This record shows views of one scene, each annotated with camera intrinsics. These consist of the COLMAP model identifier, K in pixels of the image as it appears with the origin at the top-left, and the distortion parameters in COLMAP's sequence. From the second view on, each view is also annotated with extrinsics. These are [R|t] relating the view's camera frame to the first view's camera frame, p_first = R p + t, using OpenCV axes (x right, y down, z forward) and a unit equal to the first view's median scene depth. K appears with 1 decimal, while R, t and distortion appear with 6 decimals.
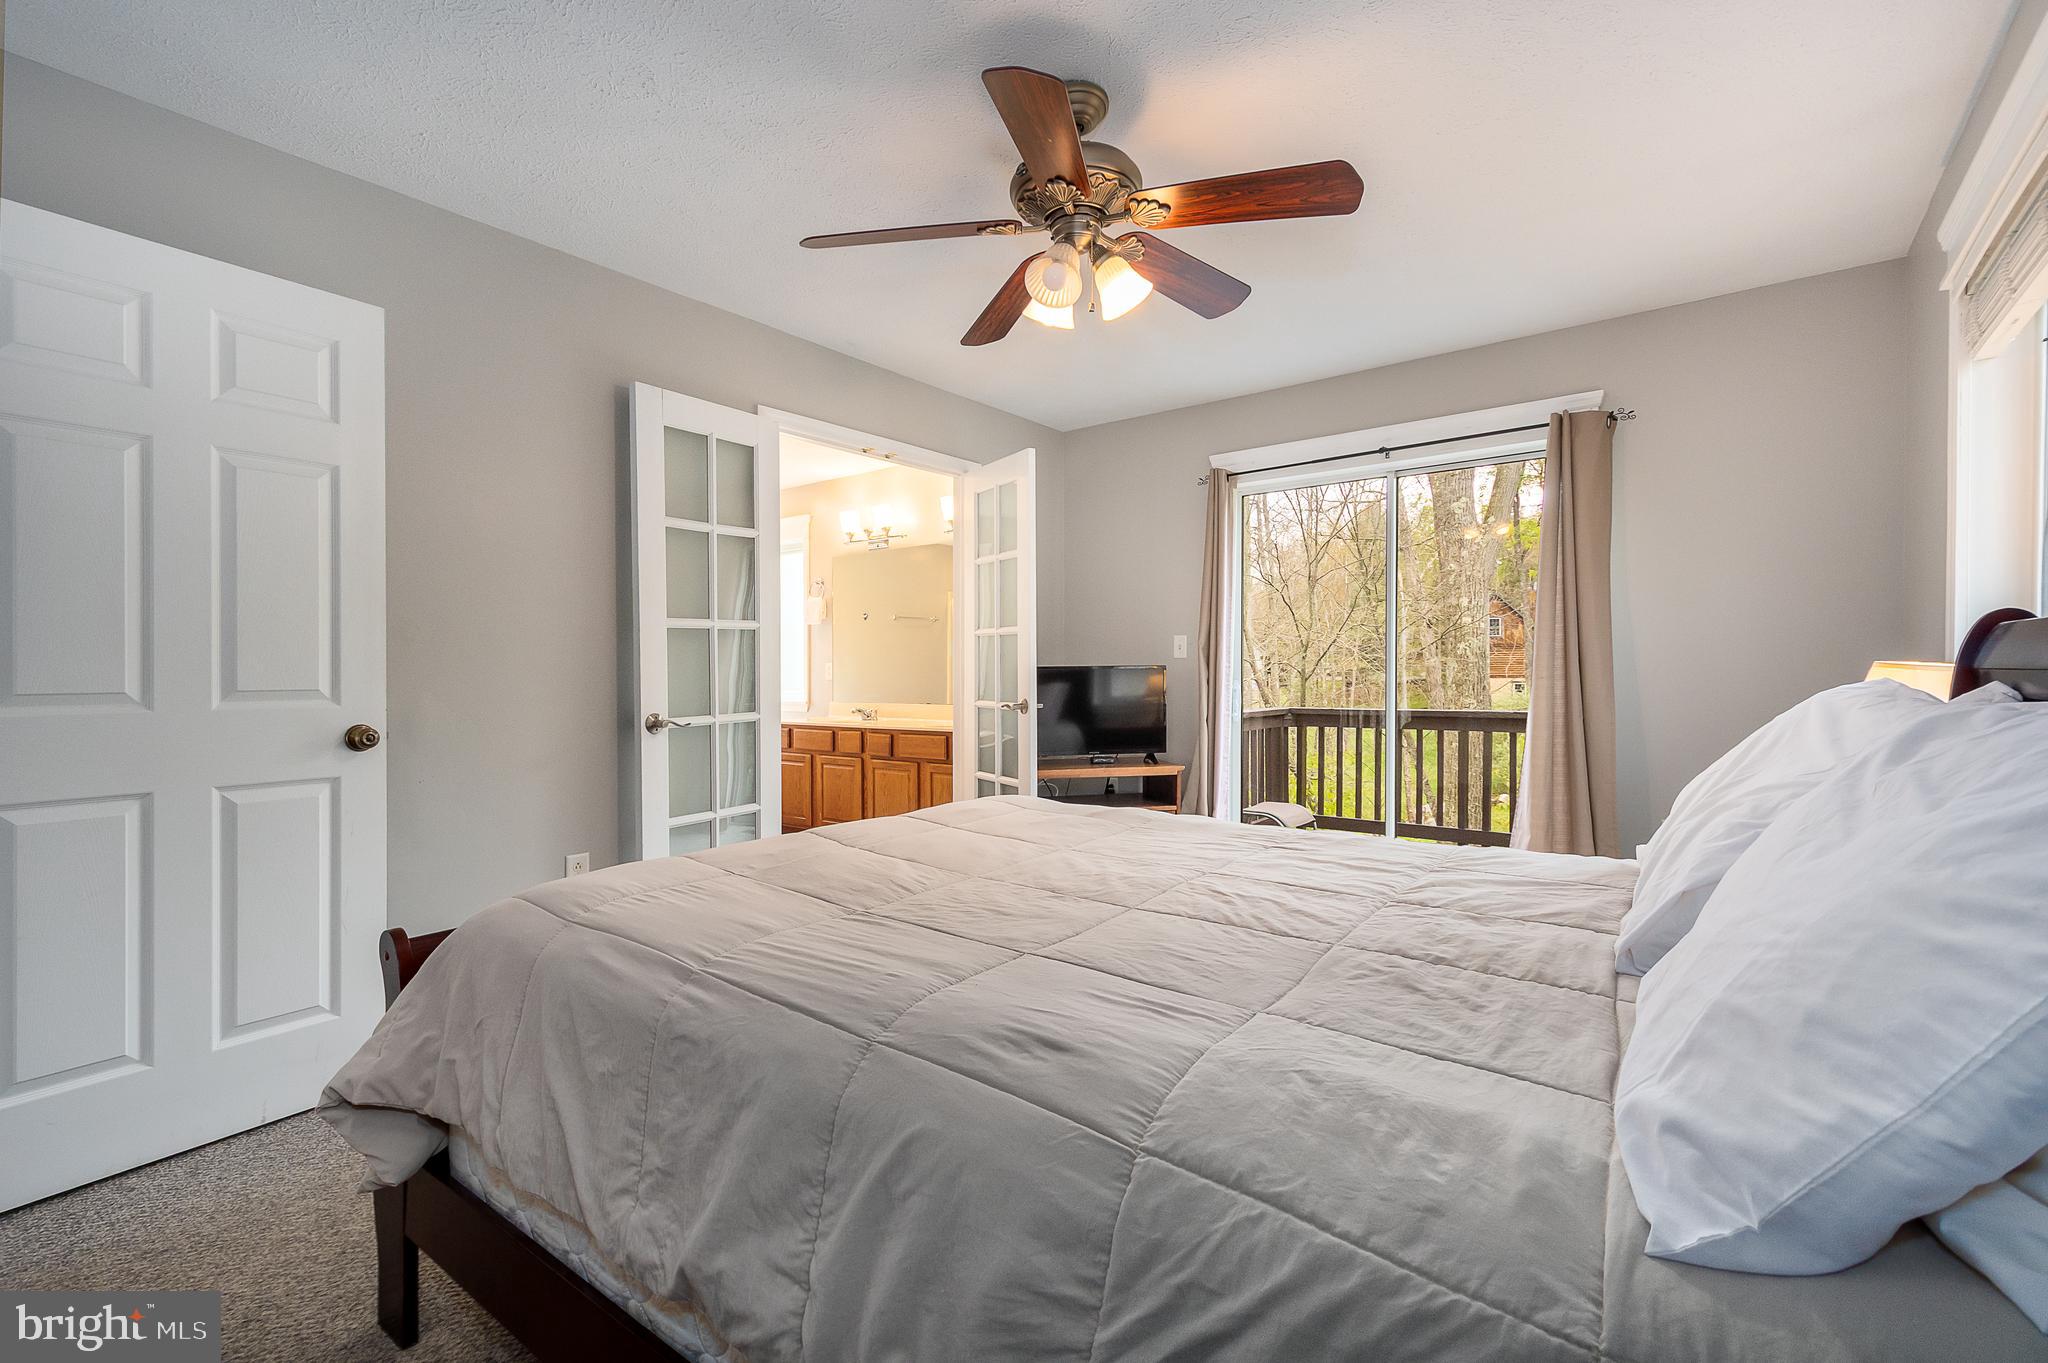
lens RADIAL K [[907.6, 0, 1014.4], [0, 907.6, 677.7], [0, 0, 1]] dist [0.003149, -0.000122]
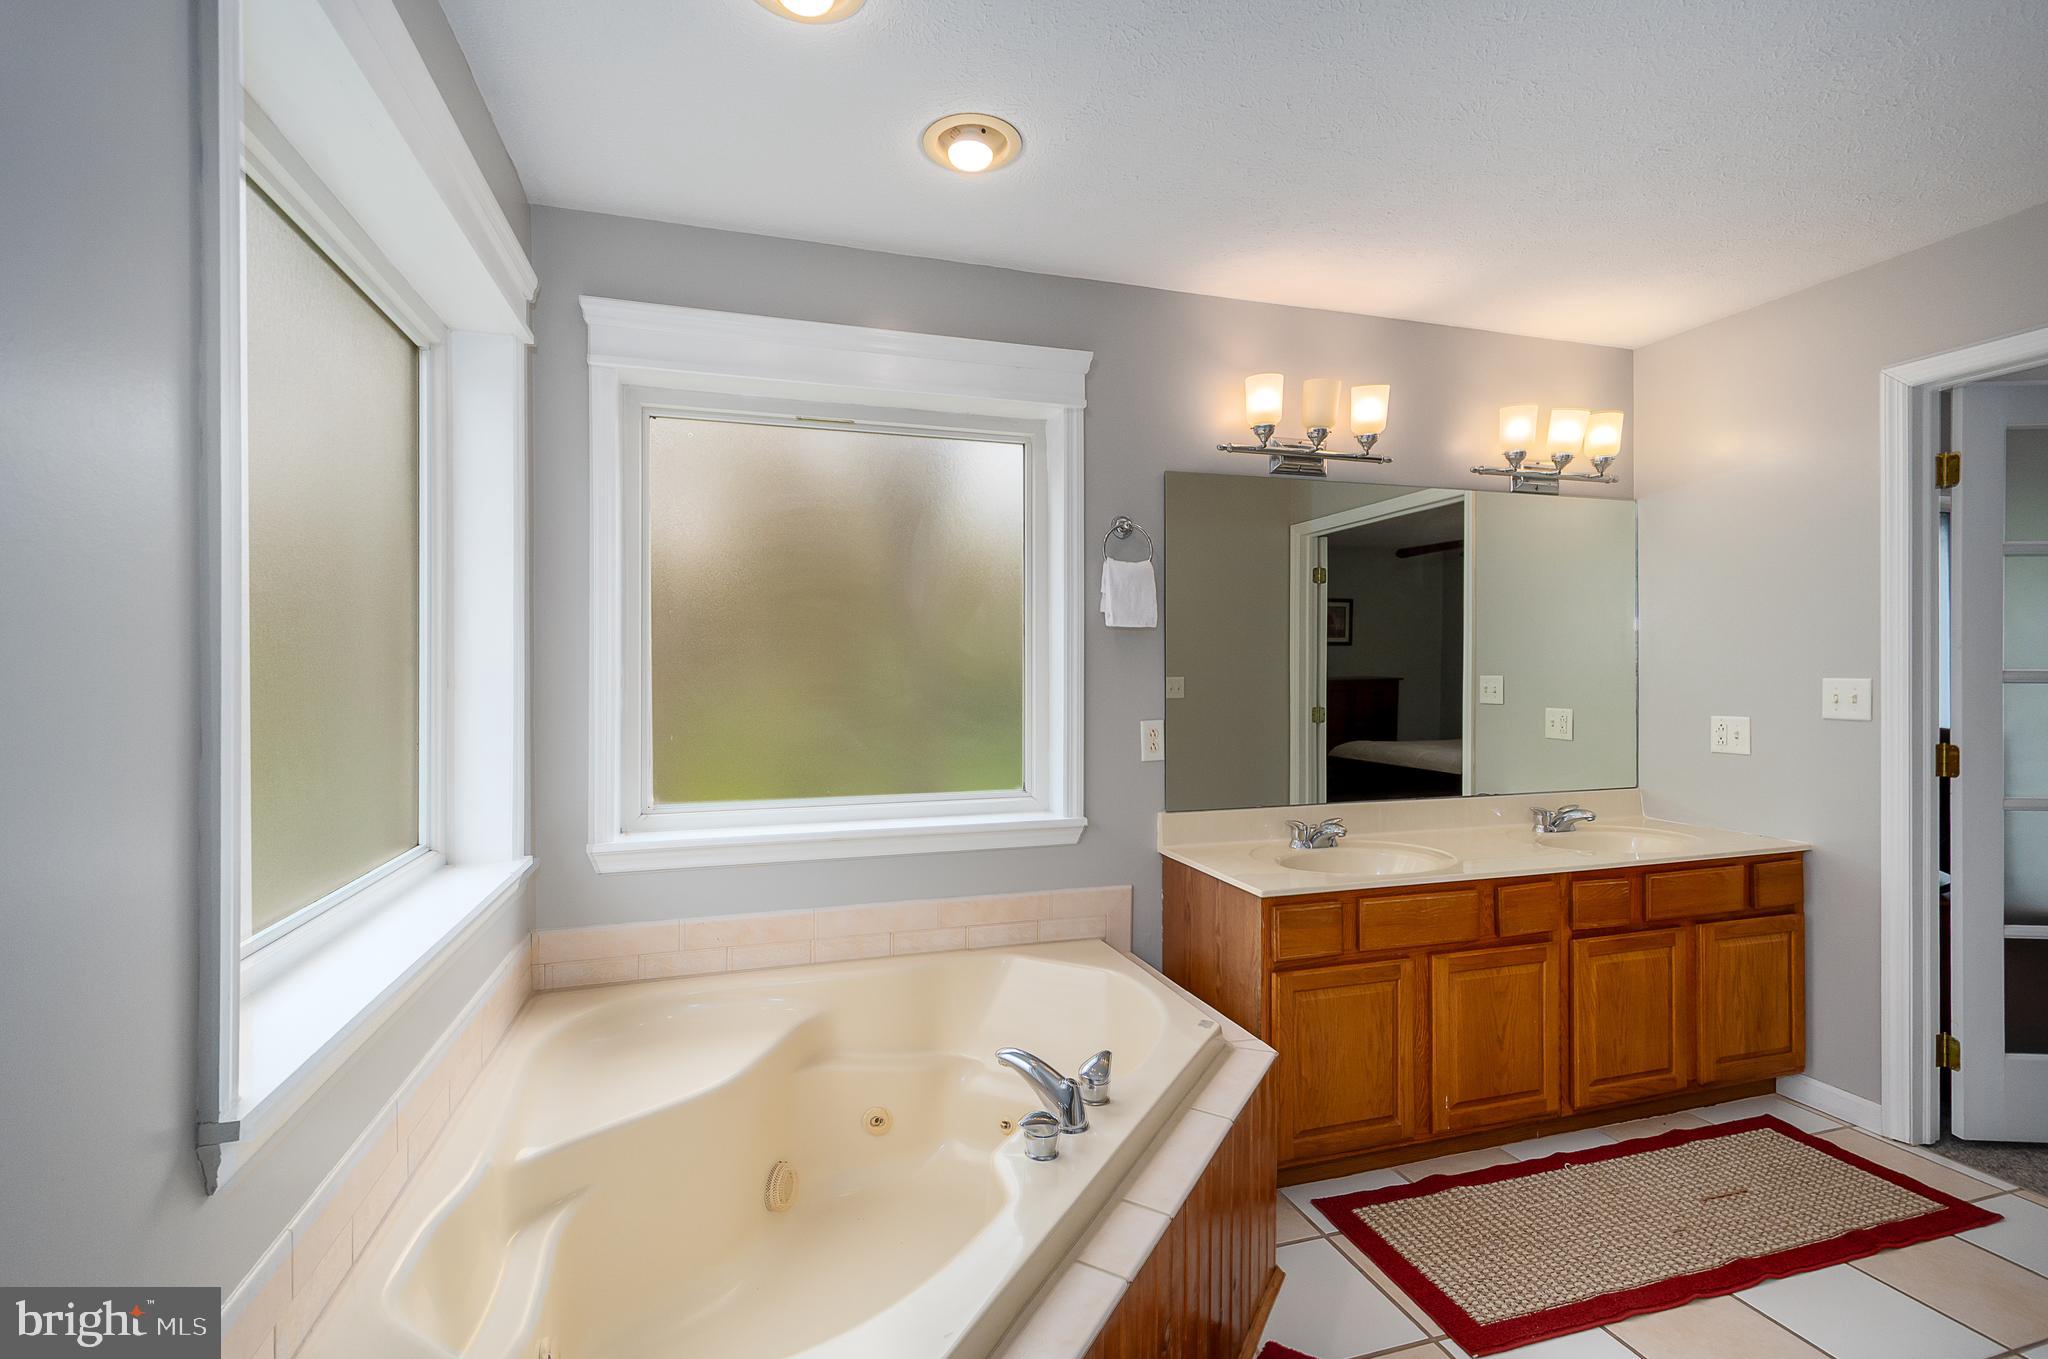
lens RADIAL K [[895.9, 0, 1003.7], [0, 895.9, 684.3], [0, 0, 1]] dist [0.001131, 0.000020]
pose [[0.587687, -0.001948, 0.809086, -0.657749], [0.006710, 0.999974, -0.002466, -0.037445], [-0.809061, 0.006878, 0.587685, 0.919310]]
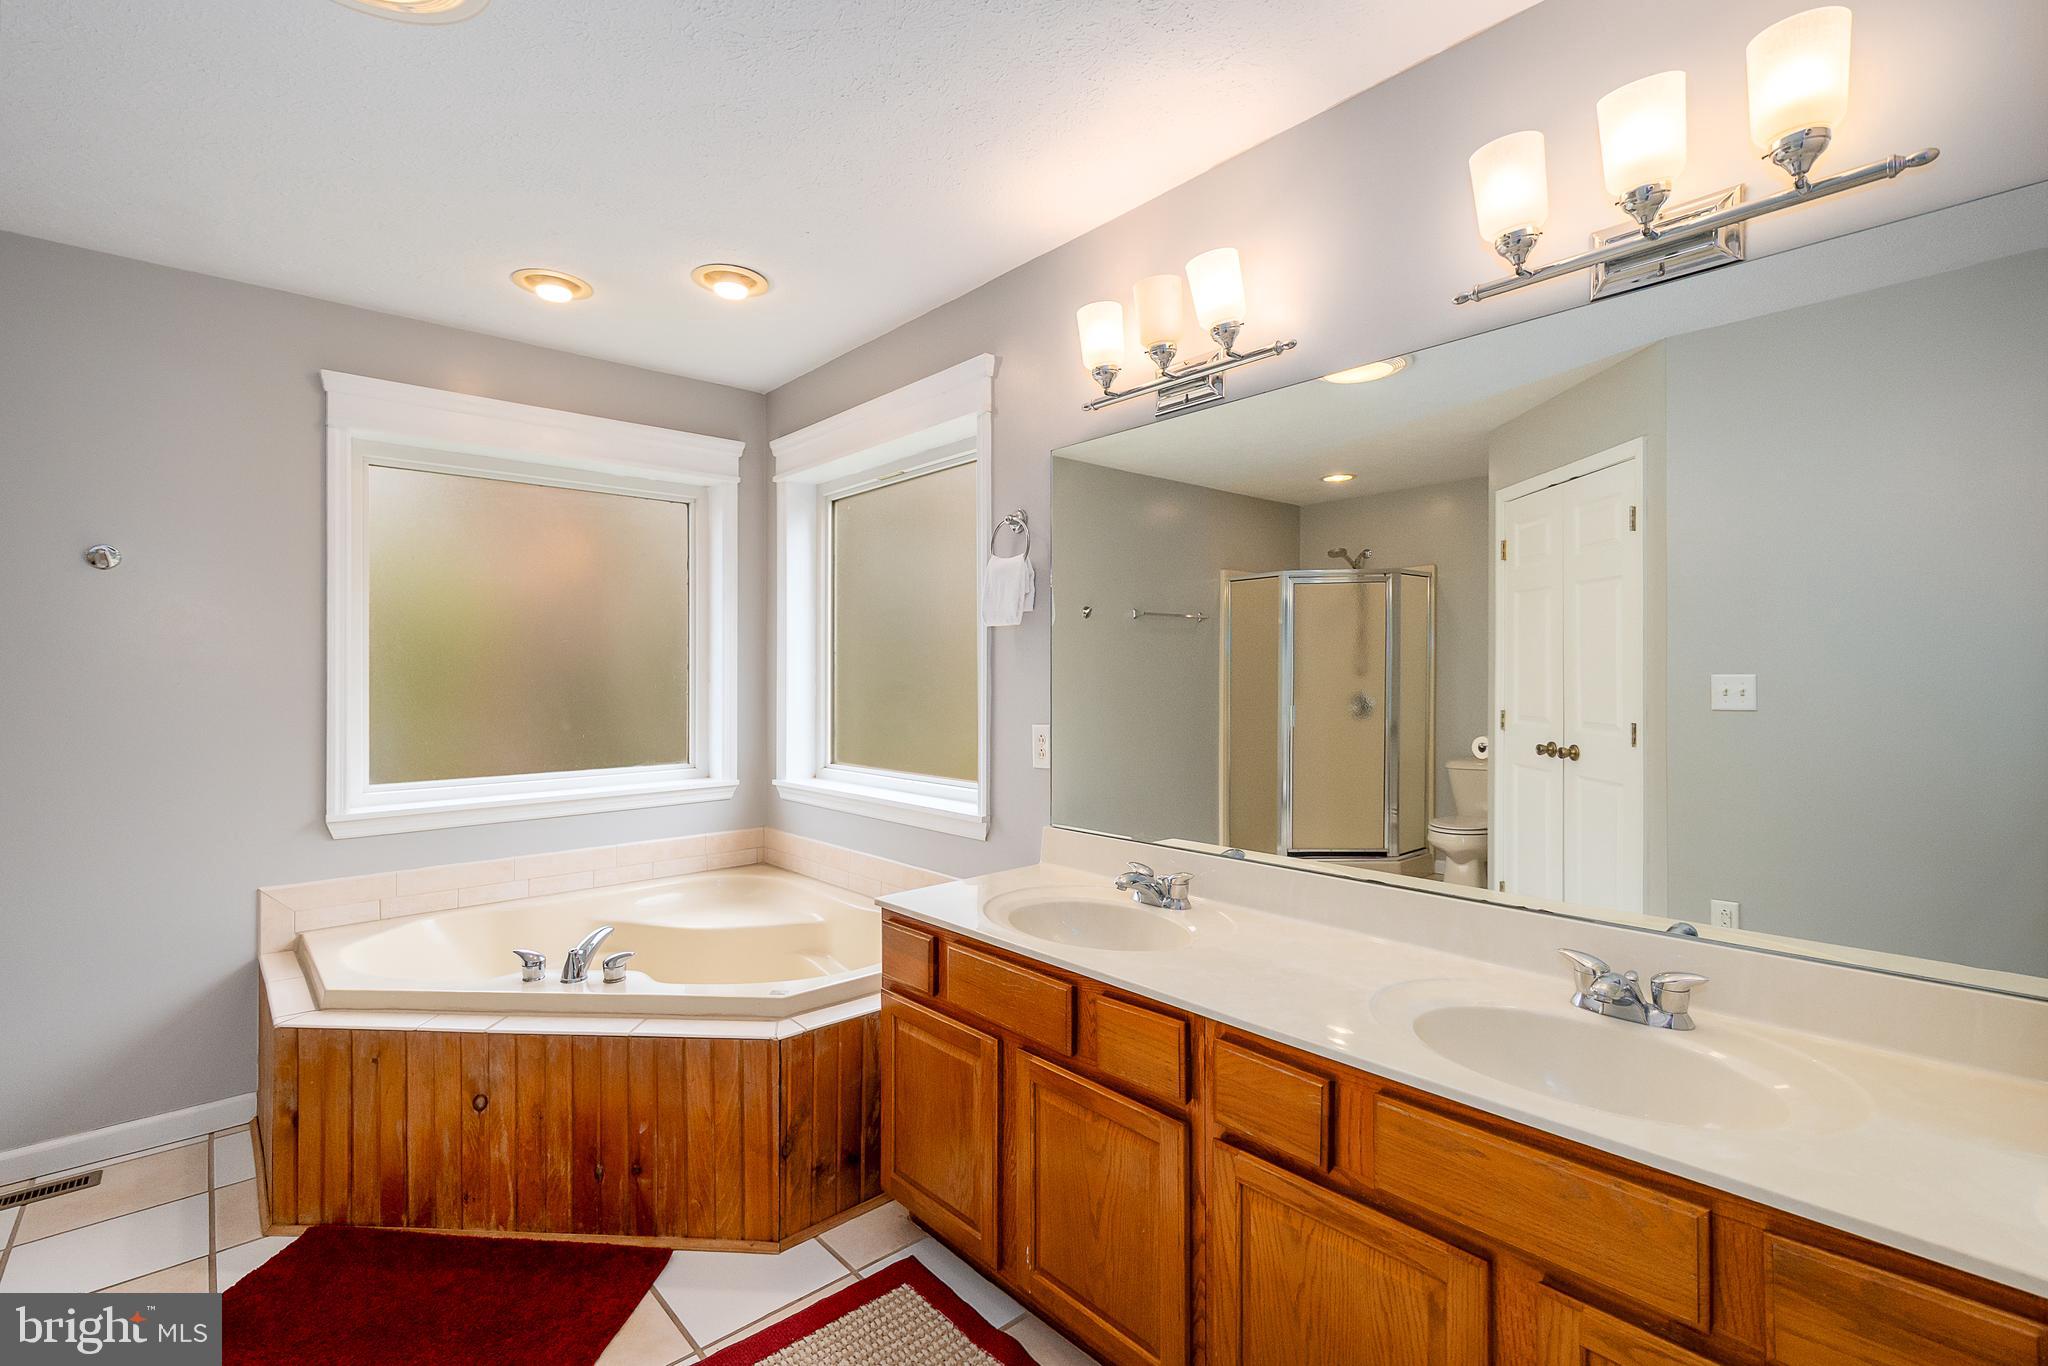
lens RADIAL K [[907.6, 0, 1014.4], [0, 907.6, 679.2], [0, 0, 1]] dist [0.003149, -0.000122]
pose [[0.983194, 0.004332, -0.182515, -0.163146], [-0.004714, 0.999988, -0.001658, -0.039998], [0.182505, 0.002490, 0.983202, 0.696938]]
